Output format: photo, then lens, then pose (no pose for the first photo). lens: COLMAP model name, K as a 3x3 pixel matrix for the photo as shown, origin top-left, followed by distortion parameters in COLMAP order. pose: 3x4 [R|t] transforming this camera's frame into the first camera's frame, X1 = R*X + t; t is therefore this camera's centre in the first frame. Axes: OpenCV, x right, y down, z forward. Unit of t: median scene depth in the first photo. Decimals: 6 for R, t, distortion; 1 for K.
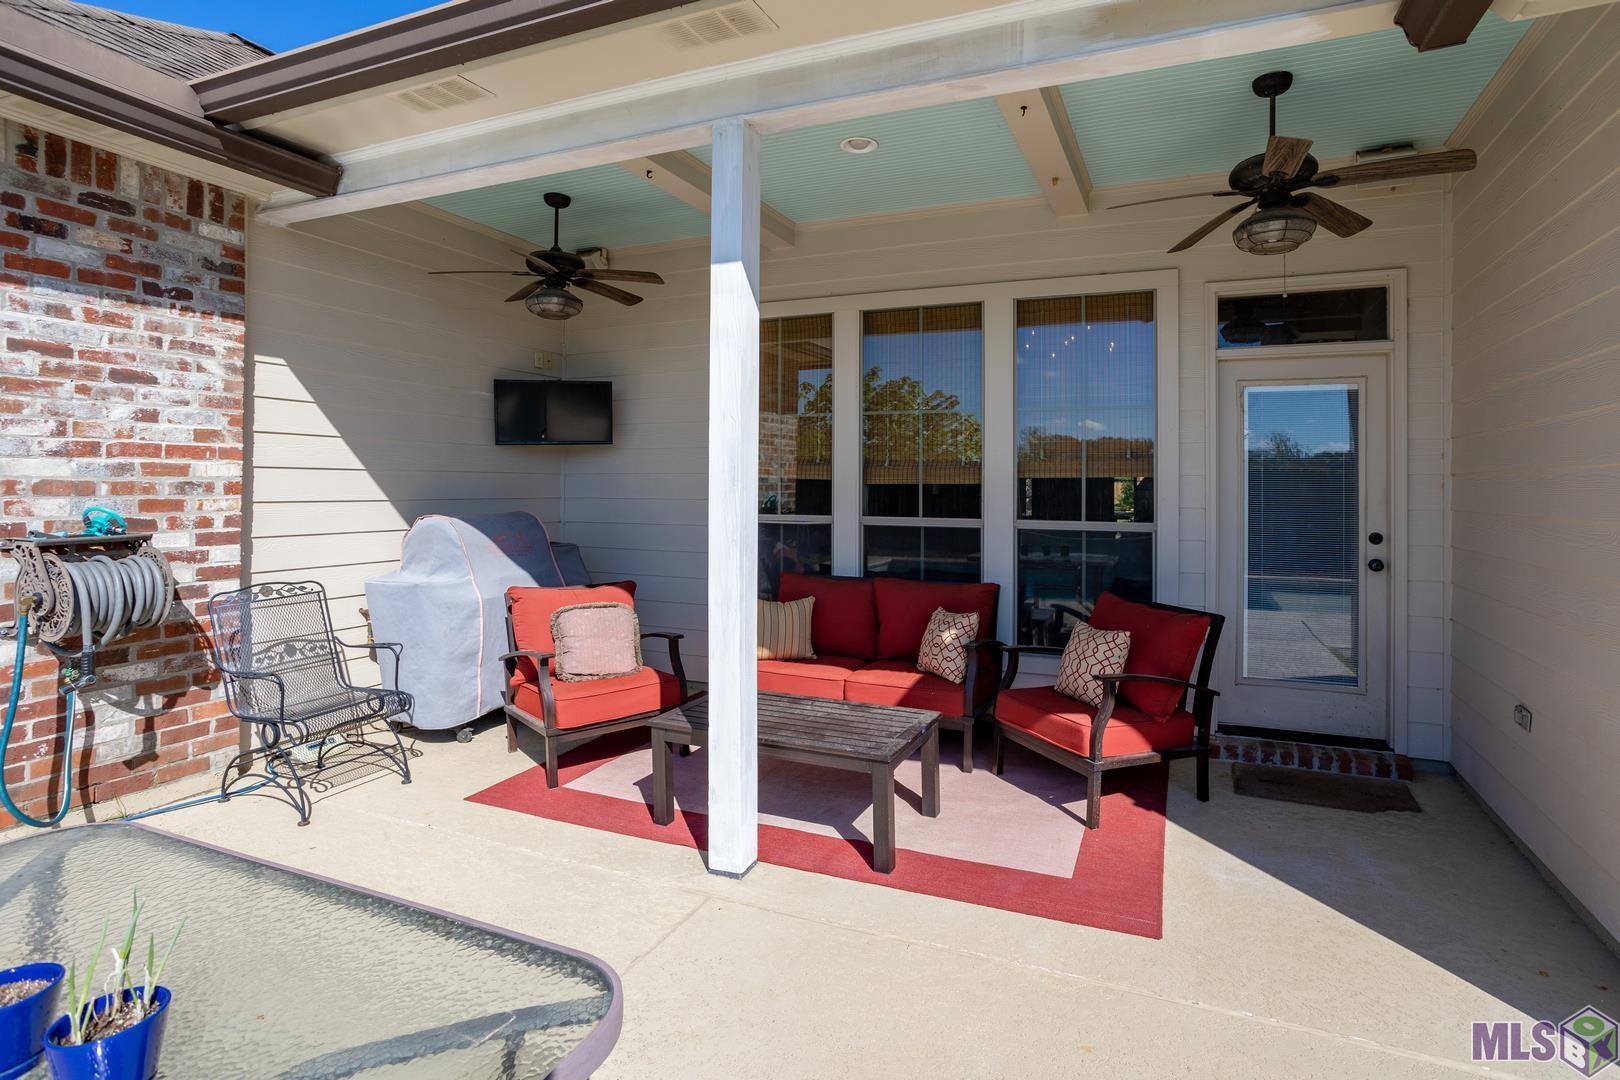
lens RADIAL K [[761.0, 0, 809.8], [0, 761.0, 475.4], [0, 0, 1]] dist [-0.058910, 0.028380]
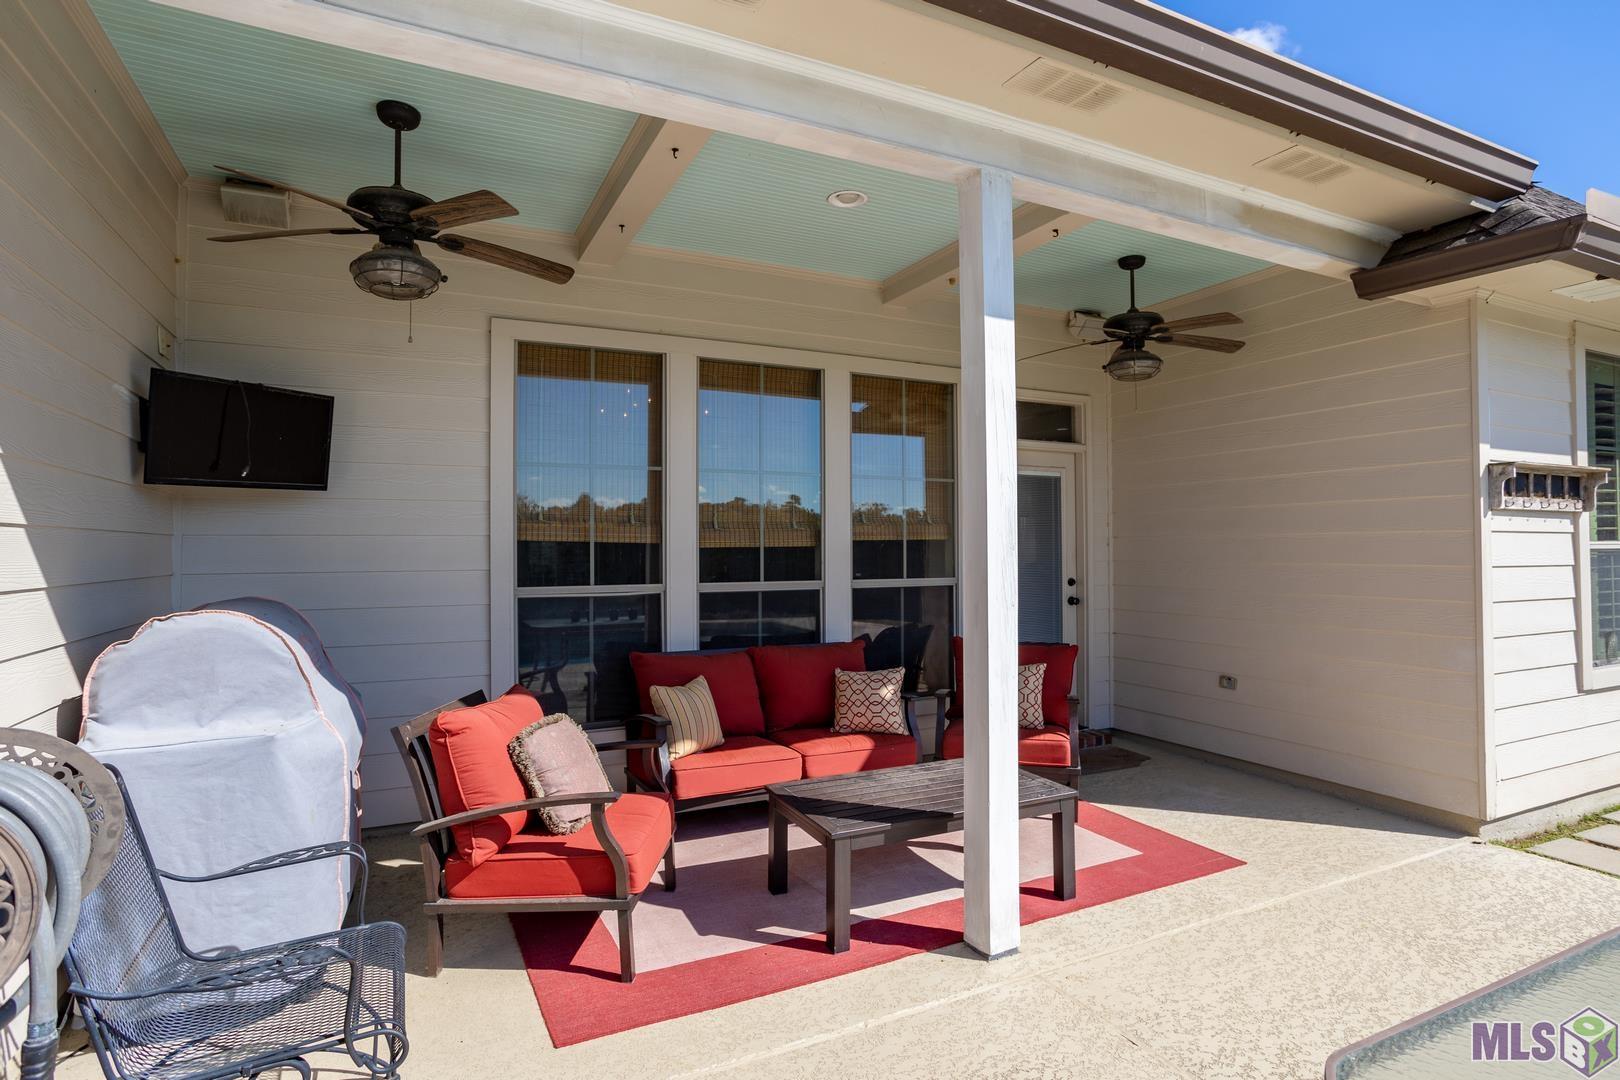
lens RADIAL K [[800.1, 0, 818.2], [0, 800.1, 529.7], [0, 0, 1]] dist [-0.043494, 0.035862]
pose [[0.677052, 0.005694, 0.735914, -0.586271], [0.001064, 0.999961, -0.008716, -0.001683], [-0.735935, 0.006684, 0.677019, 0.277948]]
